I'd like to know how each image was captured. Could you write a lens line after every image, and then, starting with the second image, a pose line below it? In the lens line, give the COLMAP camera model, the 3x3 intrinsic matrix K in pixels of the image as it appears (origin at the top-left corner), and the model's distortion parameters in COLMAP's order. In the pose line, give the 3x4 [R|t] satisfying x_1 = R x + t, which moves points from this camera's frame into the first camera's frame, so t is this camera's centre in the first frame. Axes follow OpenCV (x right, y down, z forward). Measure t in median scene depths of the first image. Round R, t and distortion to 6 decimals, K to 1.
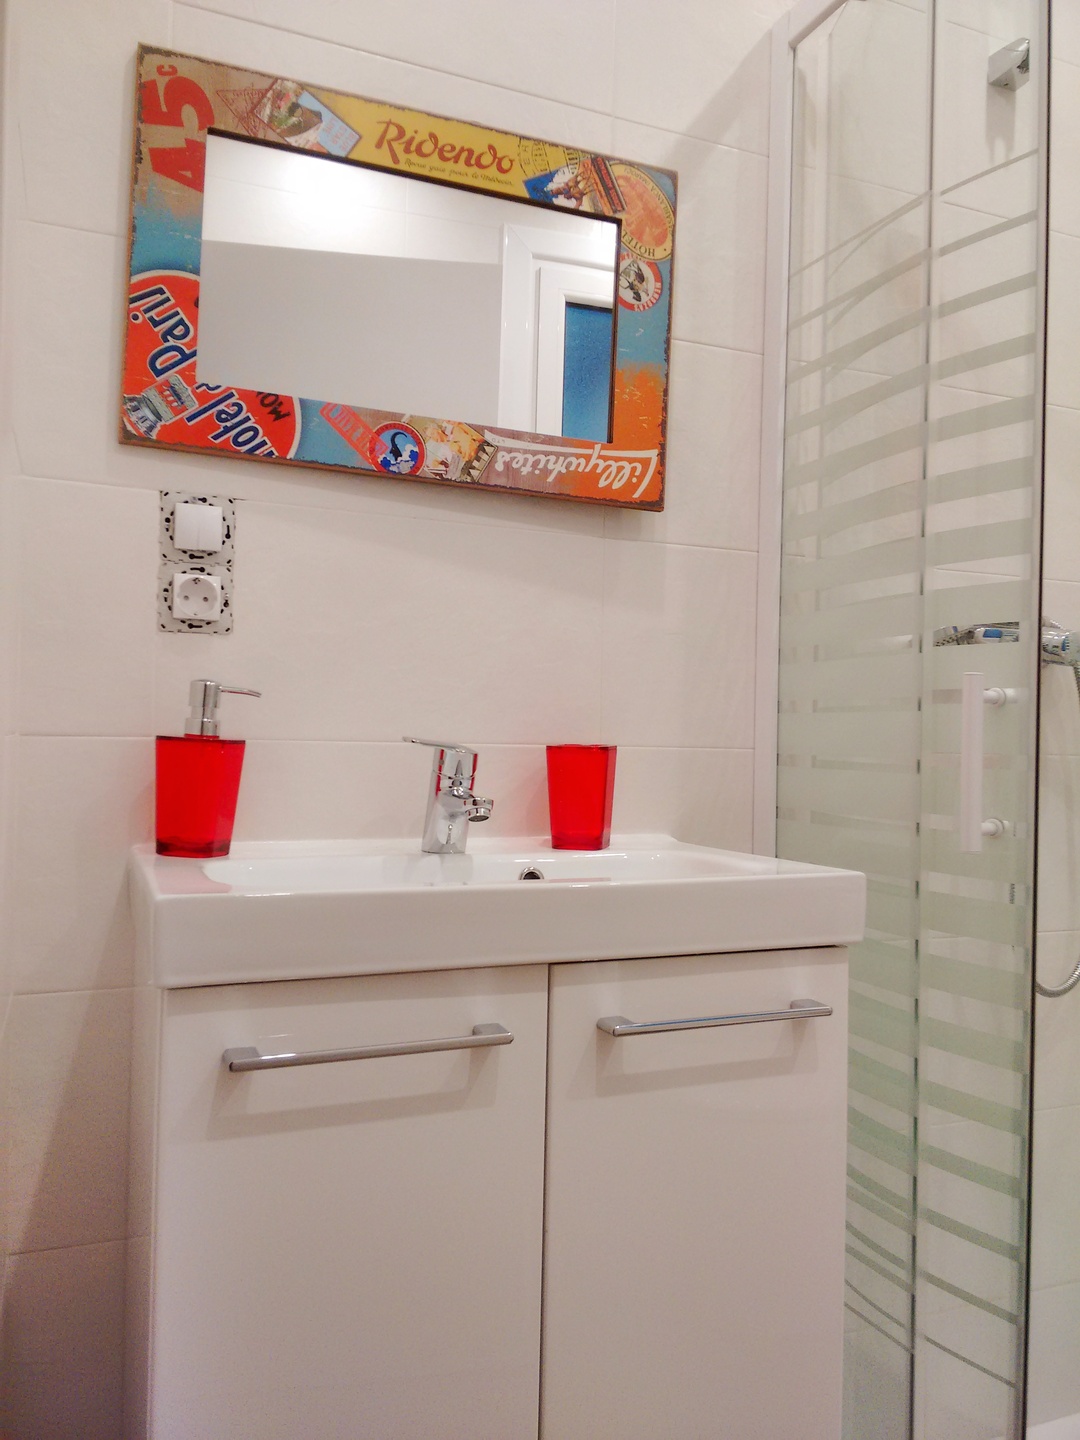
lens RADIAL K [[1126.7, 0, 537.4], [0, 1126.7, 710.8], [0, 0, 1]] dist [0.071506, -0.095319]
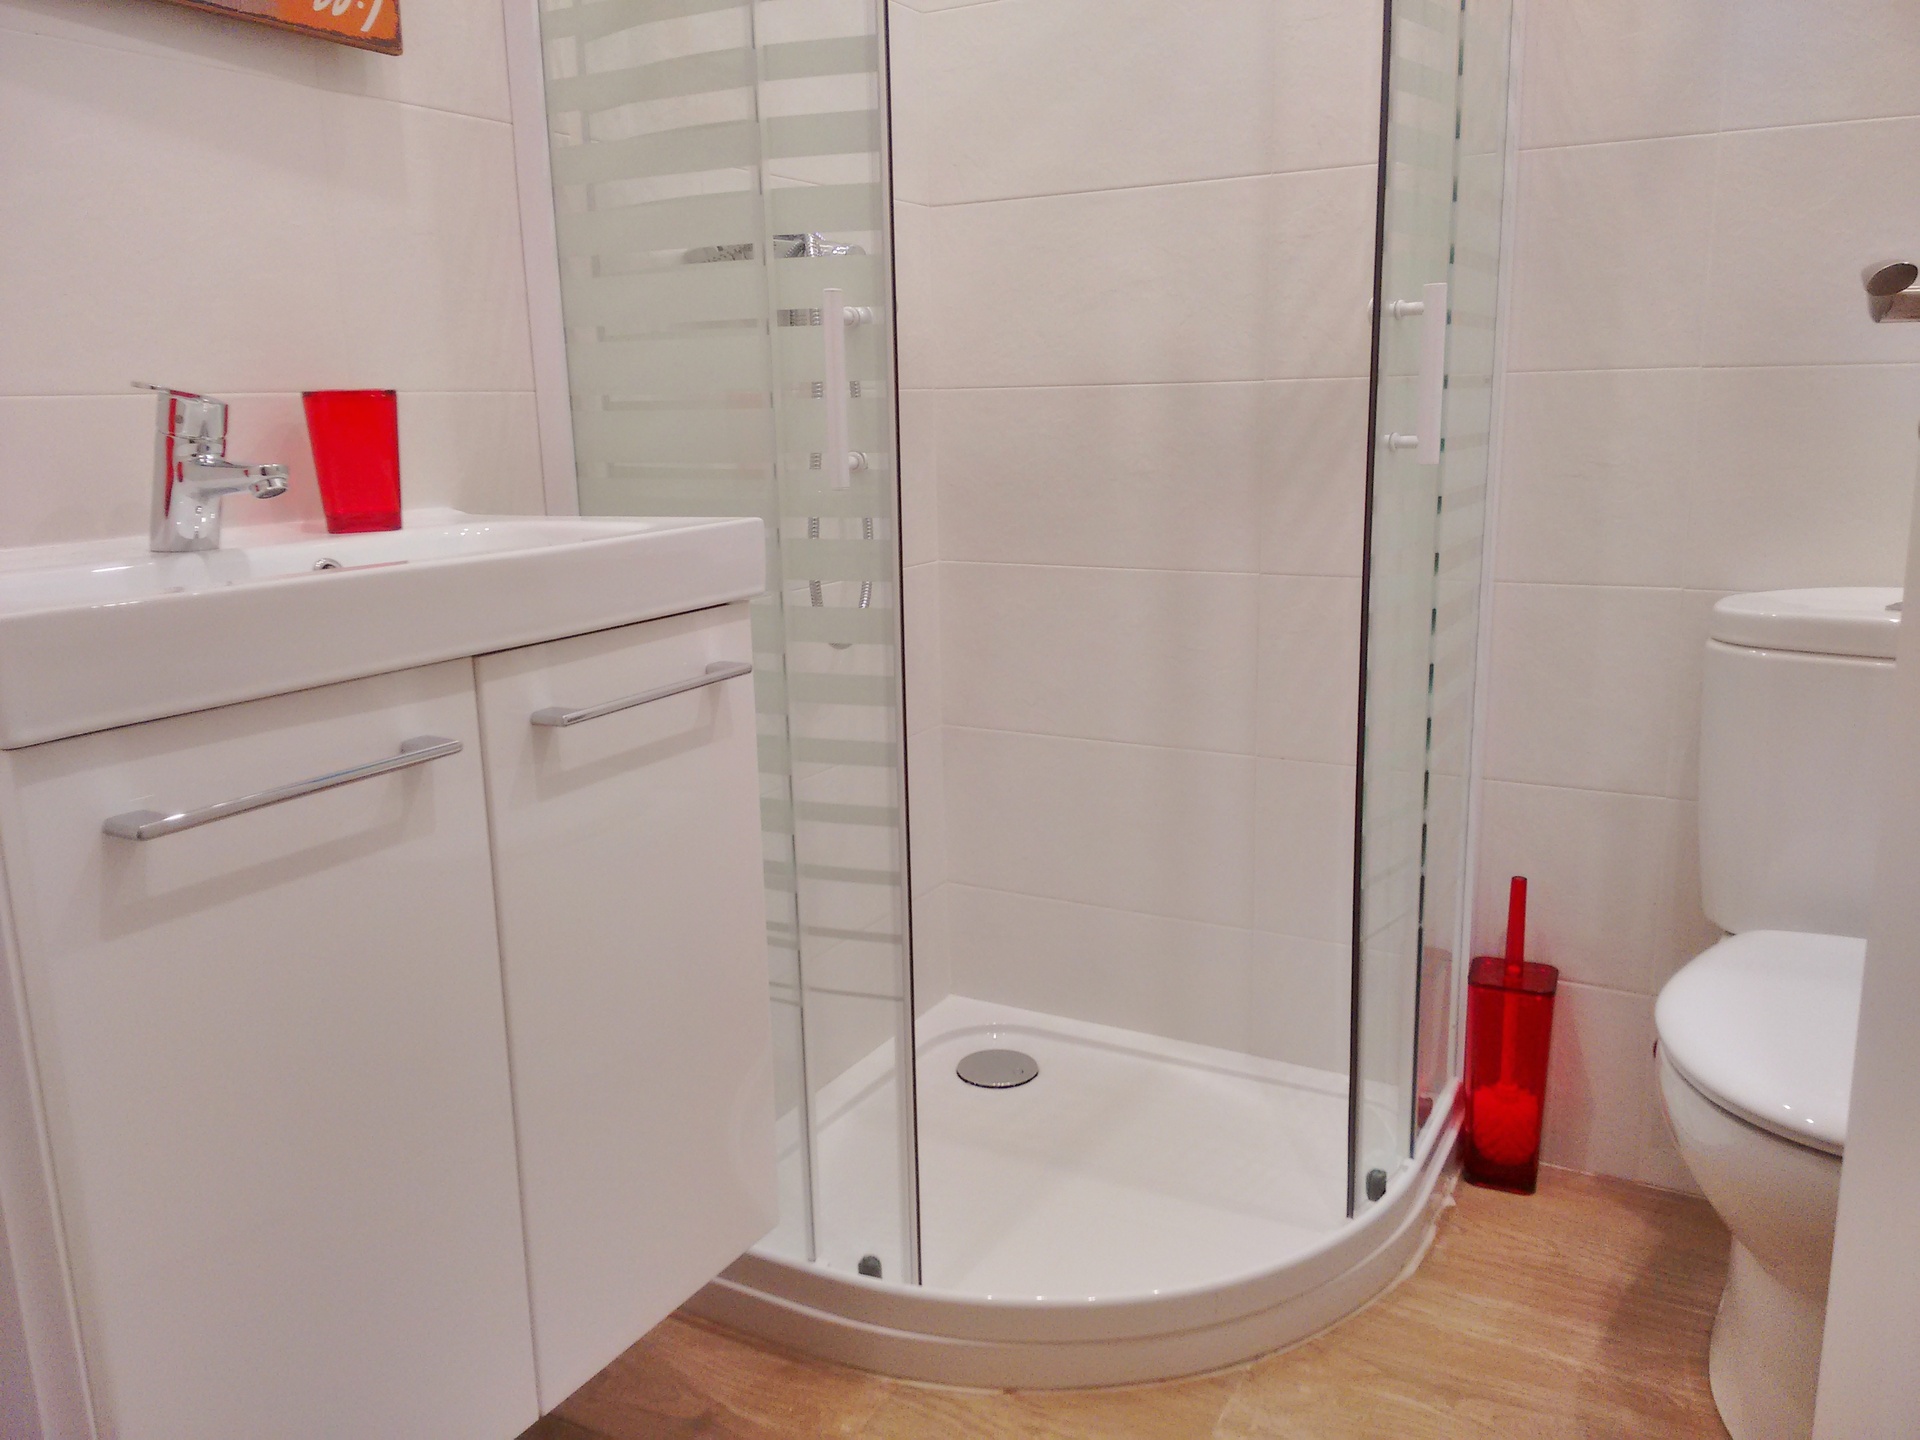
lens RADIAL K [[1502.3, 0, 959.4], [0, 1502.3, 710.8], [0, 0, 1]] dist [0.071506, -0.095319]
pose [[0.793501, -0.163314, 0.586246, -0.280937], [0.025314, 0.971343, 0.236329, 0.010807], [-0.608042, -0.172687, 0.774896, -0.048610]]
